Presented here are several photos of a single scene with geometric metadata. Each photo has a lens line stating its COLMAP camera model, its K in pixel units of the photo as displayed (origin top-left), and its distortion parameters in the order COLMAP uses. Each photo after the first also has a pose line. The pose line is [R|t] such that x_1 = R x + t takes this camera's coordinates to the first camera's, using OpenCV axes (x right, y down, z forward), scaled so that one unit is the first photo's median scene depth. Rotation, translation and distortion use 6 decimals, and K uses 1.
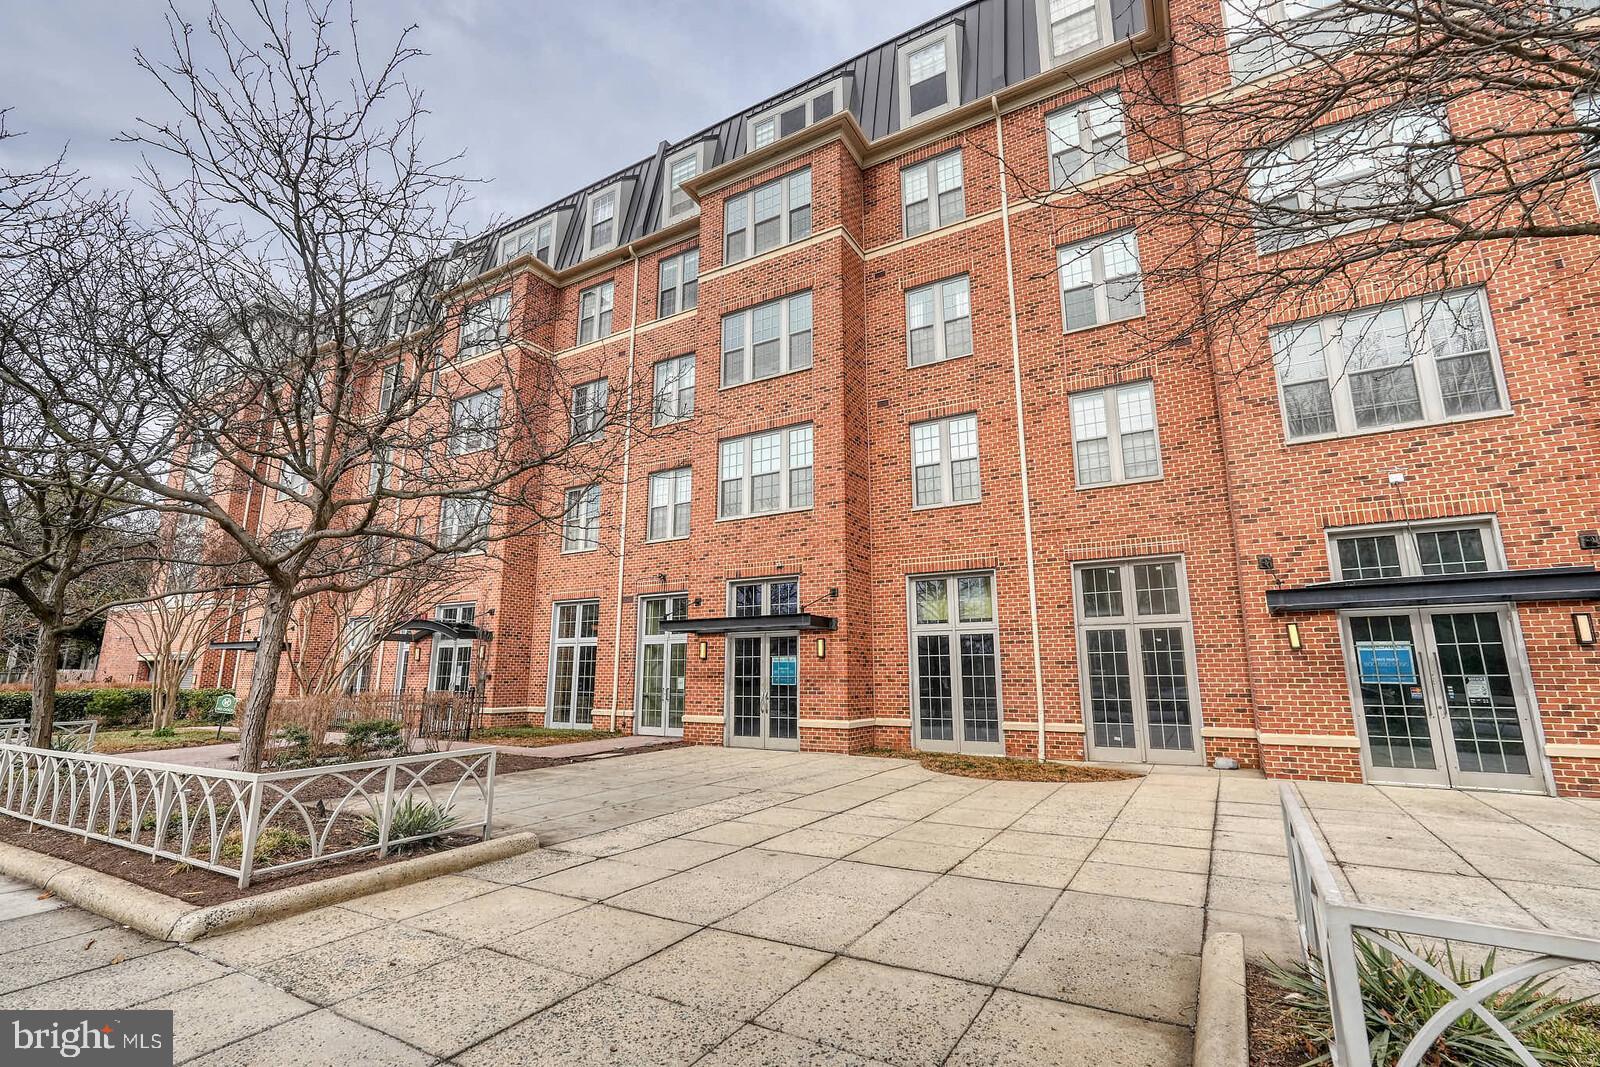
lens RADIAL K [[713.0, 0, 797.3], [0, 713.0, 525.6], [0, 0, 1]] dist [-0.002204, 0.000638]
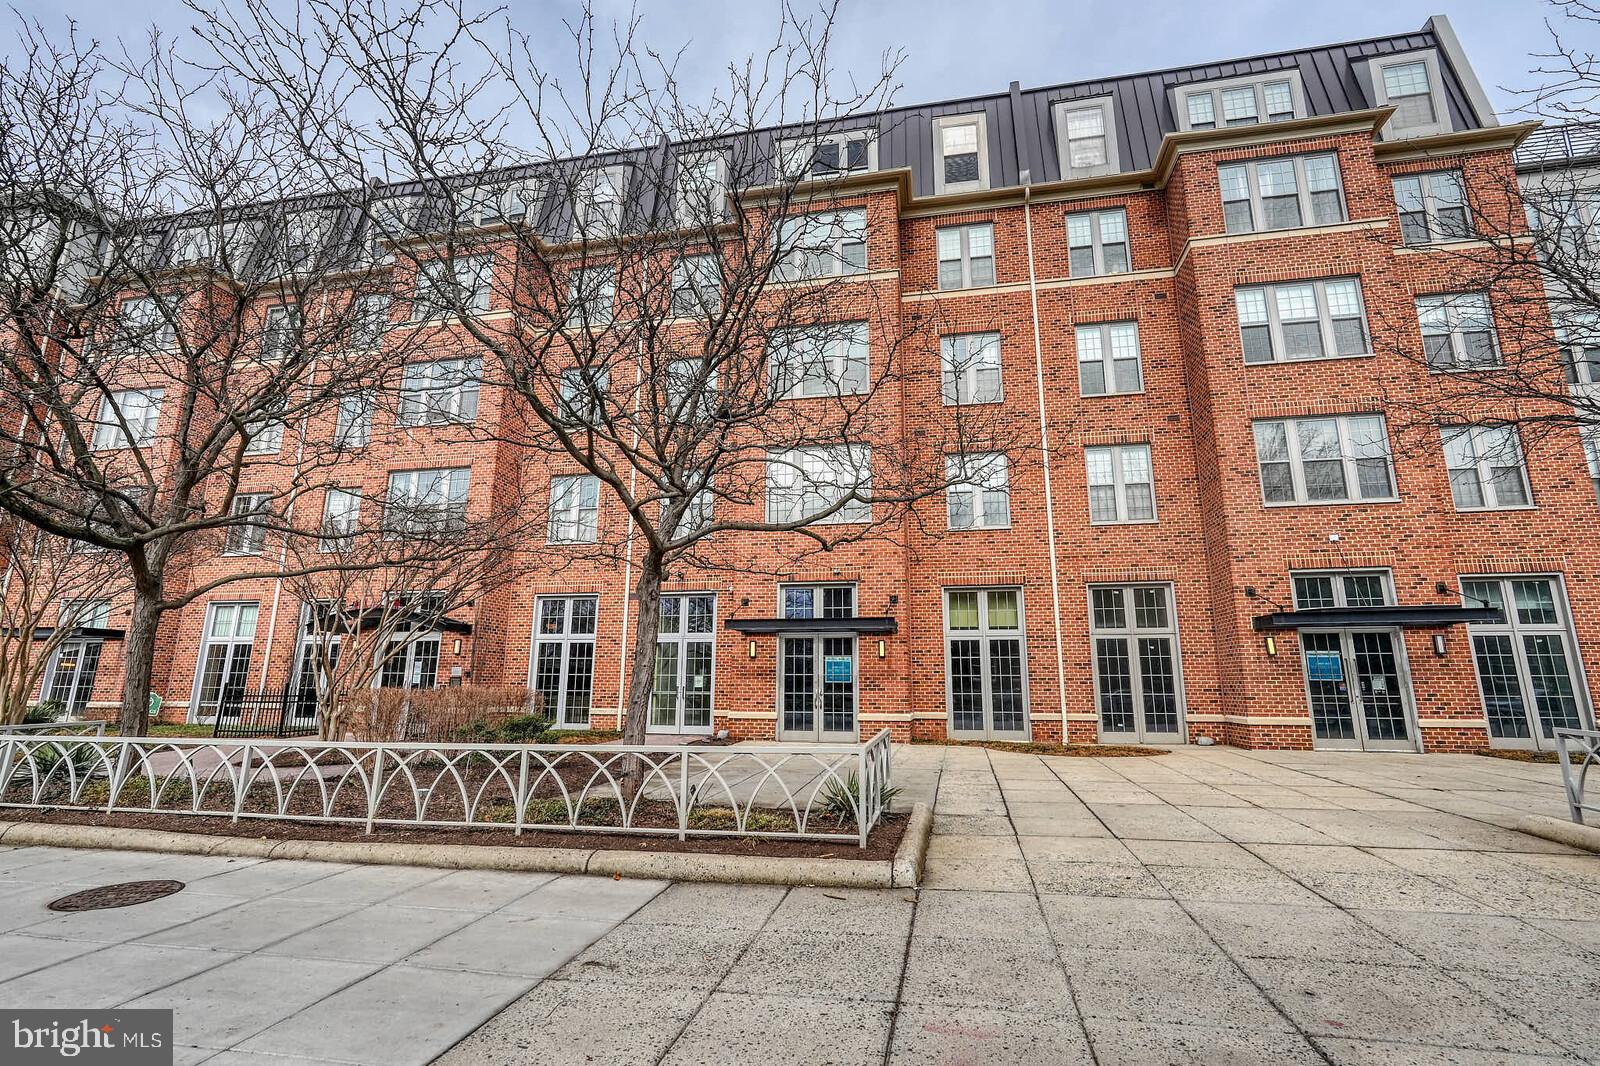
lens RADIAL K [[713.0, 0, 763.5], [0, 713.0, 530.7], [0, 0, 1]] dist [-0.002204, 0.000638]
pose [[0.937573, 0.076460, 0.339280, -0.524944], [-0.075661, 0.997011, -0.015604, 0.020655], [-0.339459, -0.011040, 0.940556, 0.027796]]
